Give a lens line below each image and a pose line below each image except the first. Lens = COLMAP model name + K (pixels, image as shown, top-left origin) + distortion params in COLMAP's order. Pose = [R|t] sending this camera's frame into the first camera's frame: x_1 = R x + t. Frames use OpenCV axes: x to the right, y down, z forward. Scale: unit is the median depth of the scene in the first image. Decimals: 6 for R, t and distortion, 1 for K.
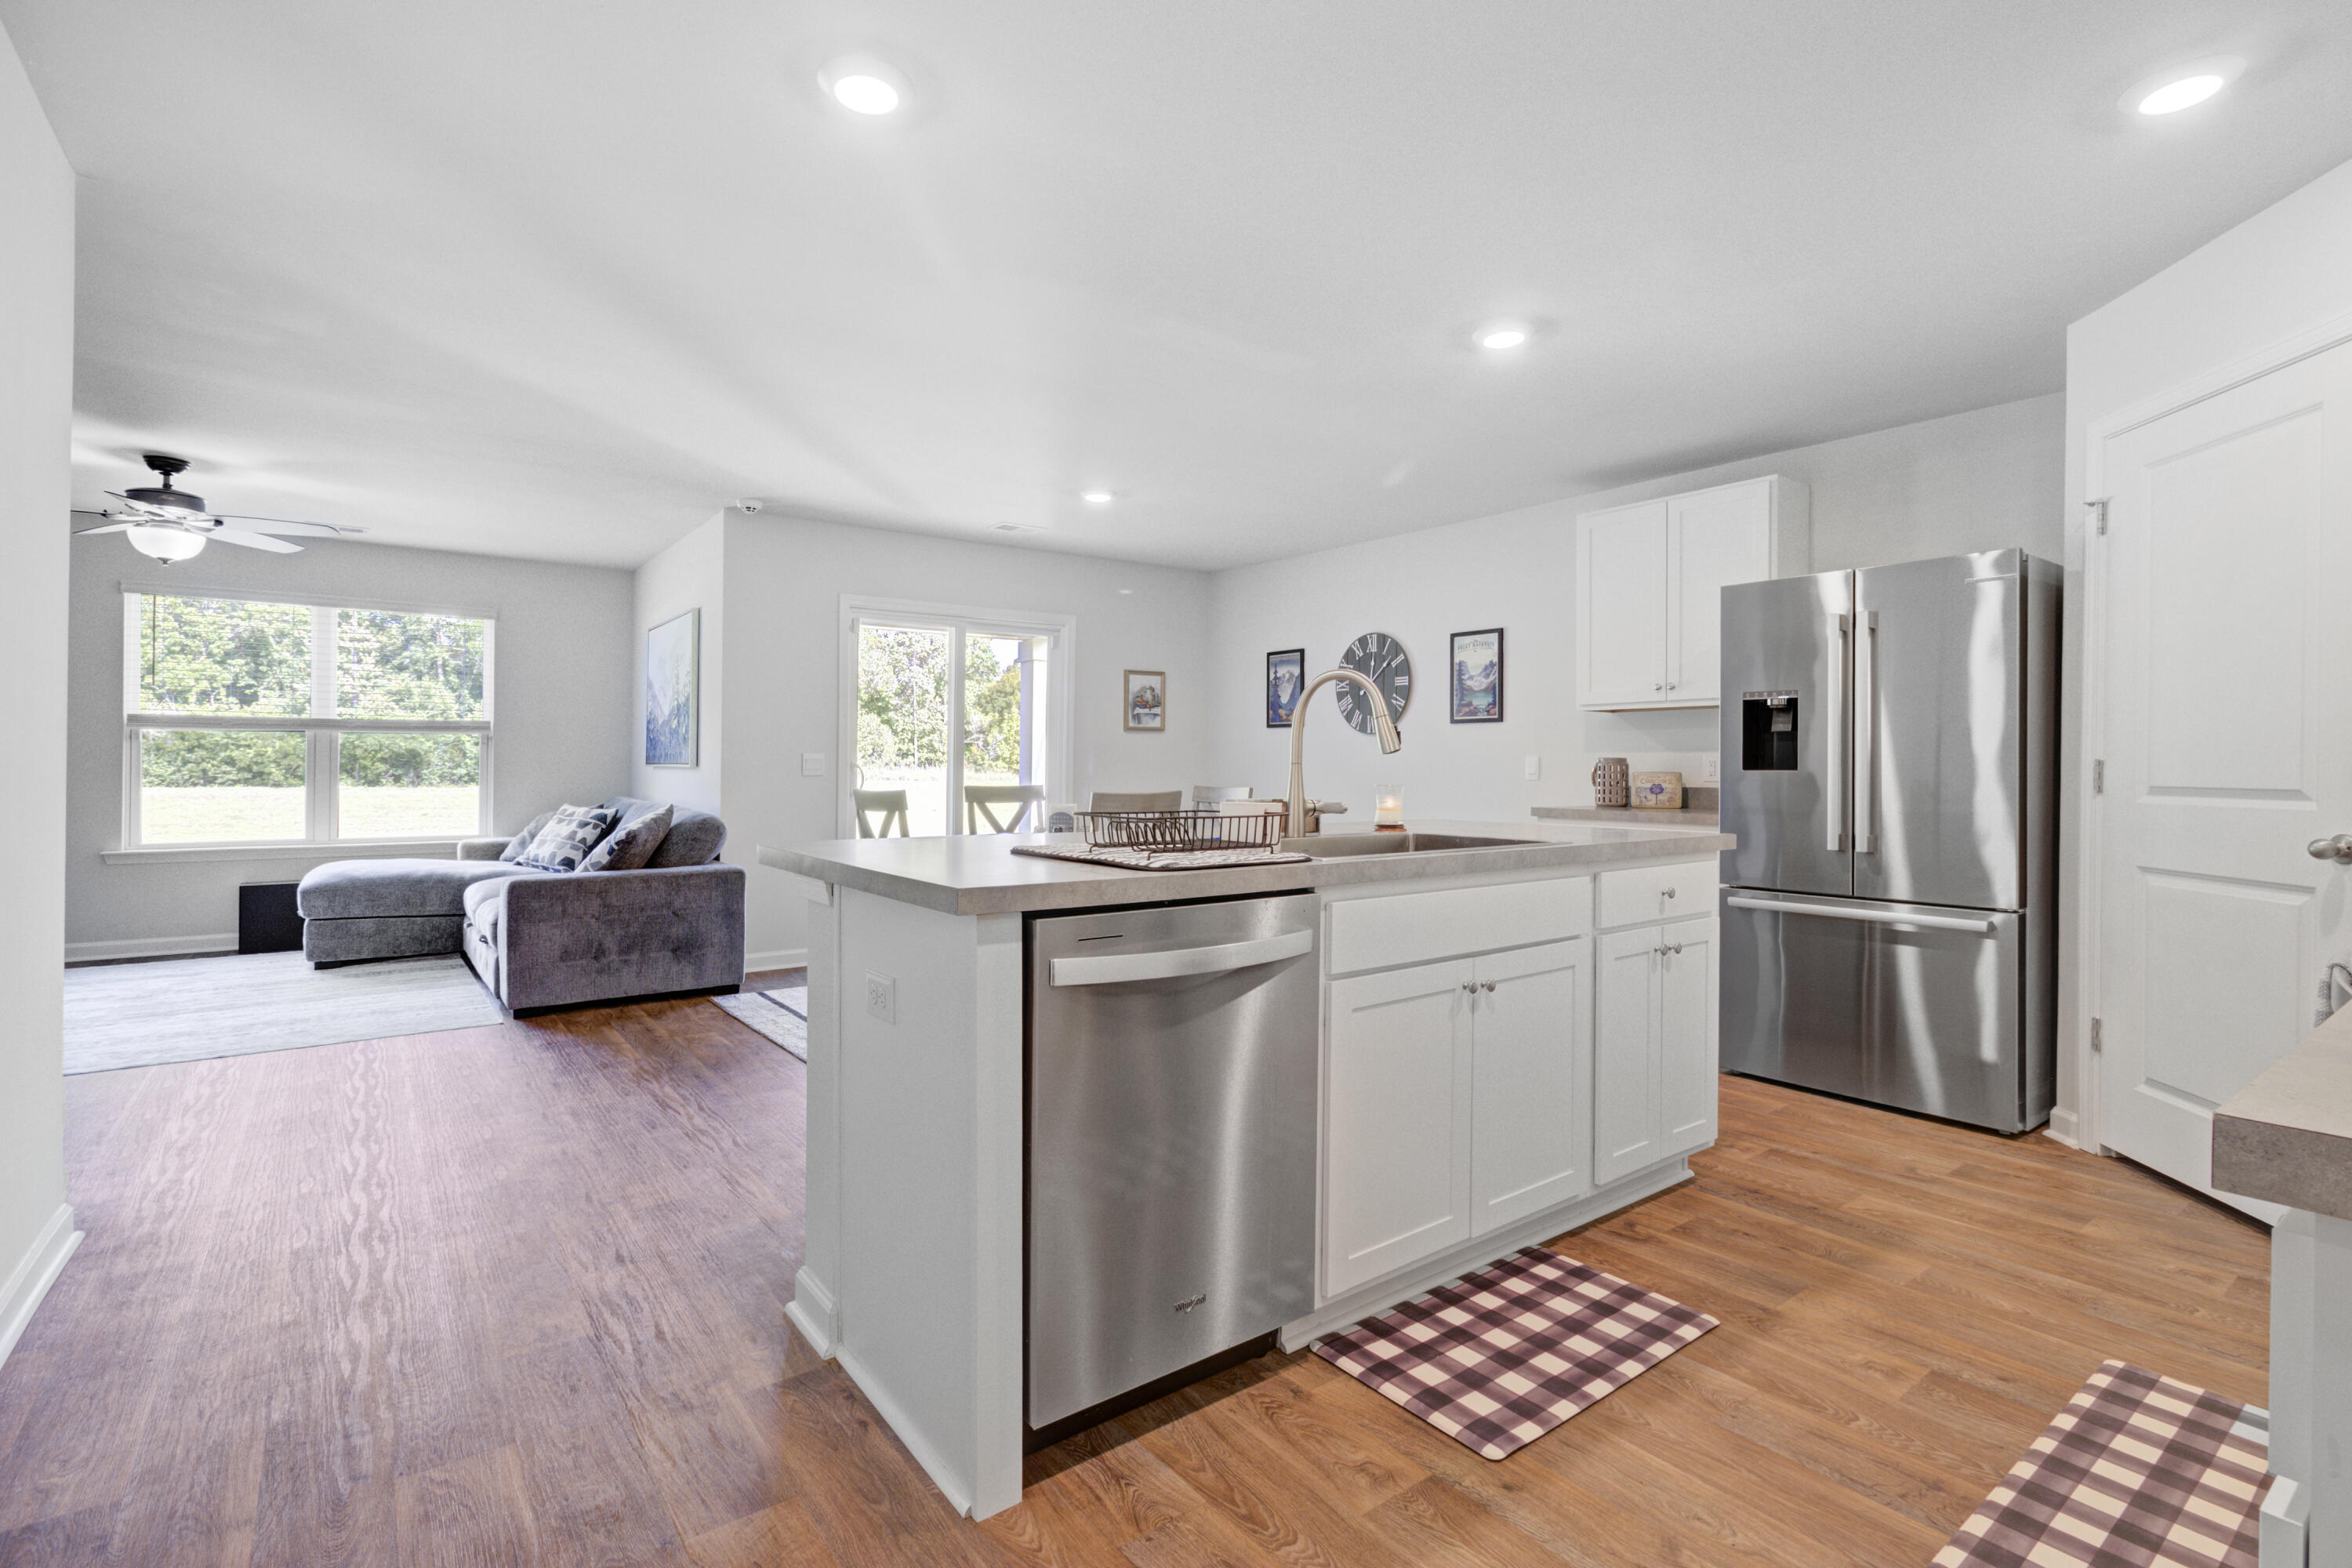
lens RADIAL K [[1120.7, 0, 1160.6], [0, 1120.7, 773.0], [0, 0, 1]] dist [-0.005518, 0.003075]
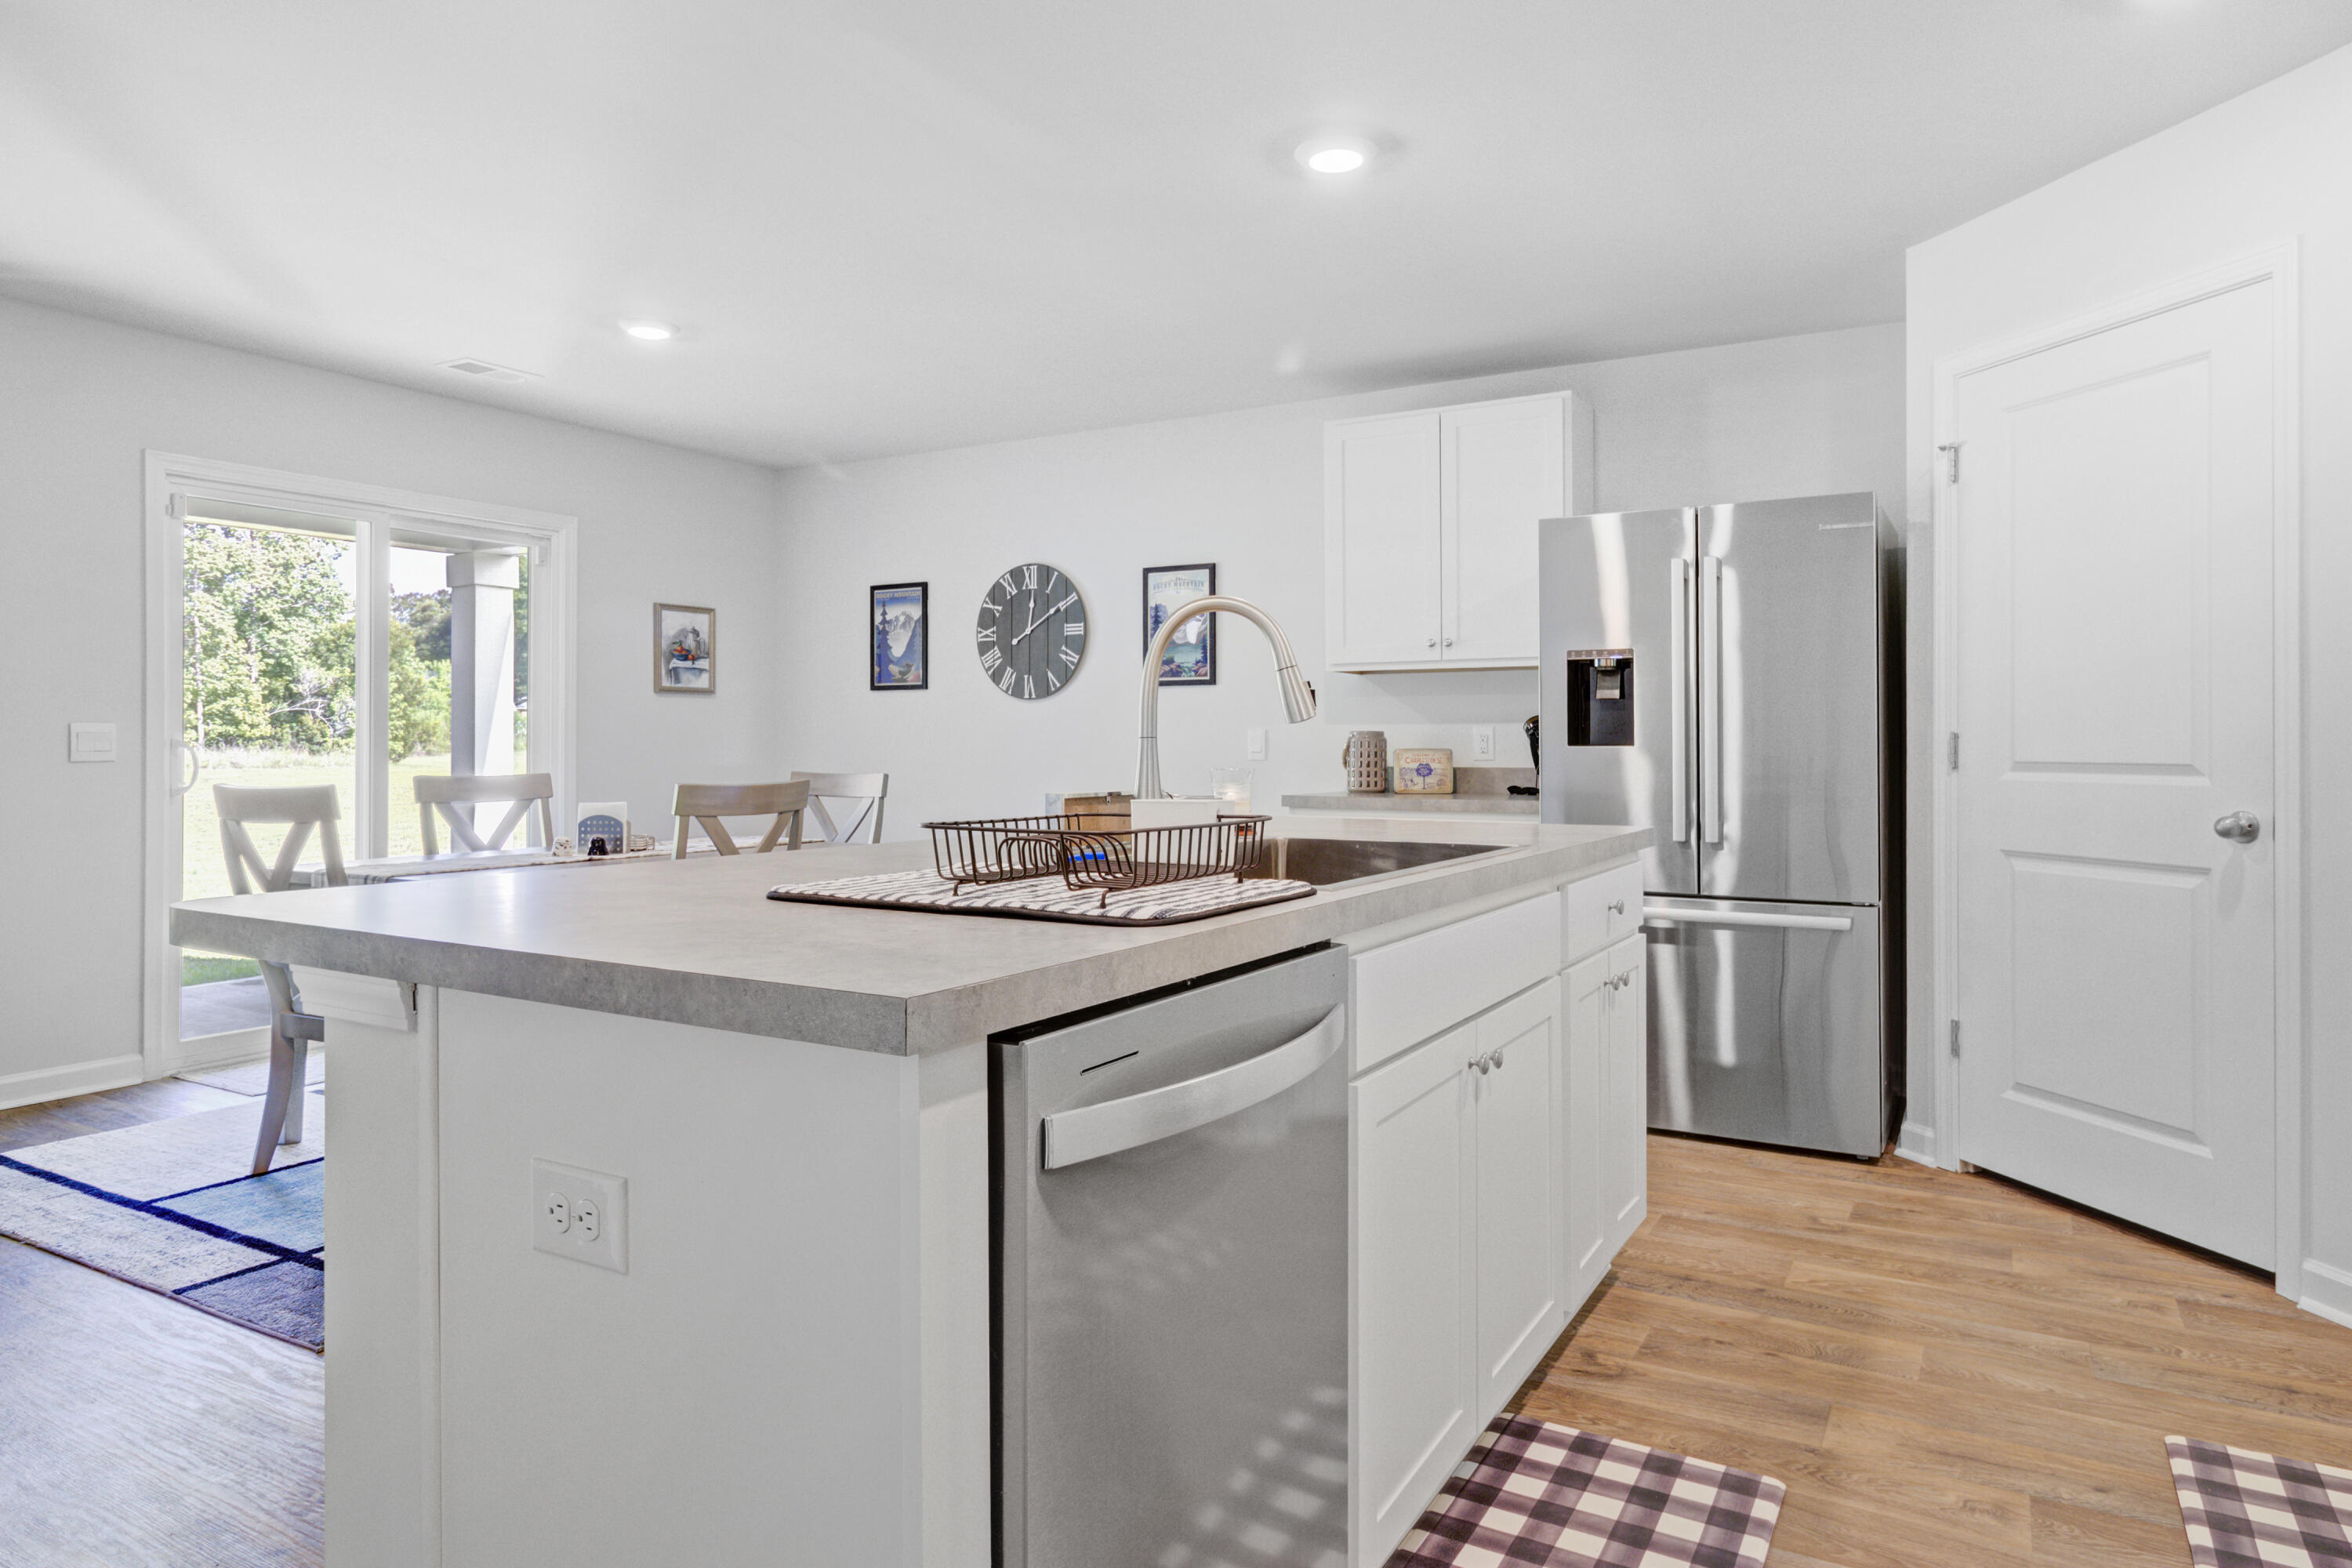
lens RADIAL K [[1387.8, 0, 1204.4], [0, 1387.8, 744.7], [0, 0, 1]] dist [0.001774, -0.001501]
pose [[0.910406, -0.003206, 0.413704, -0.164590], [0.005670, 0.999973, -0.004728, -0.000122], [-0.413678, 0.006650, 0.910399, 0.220243]]
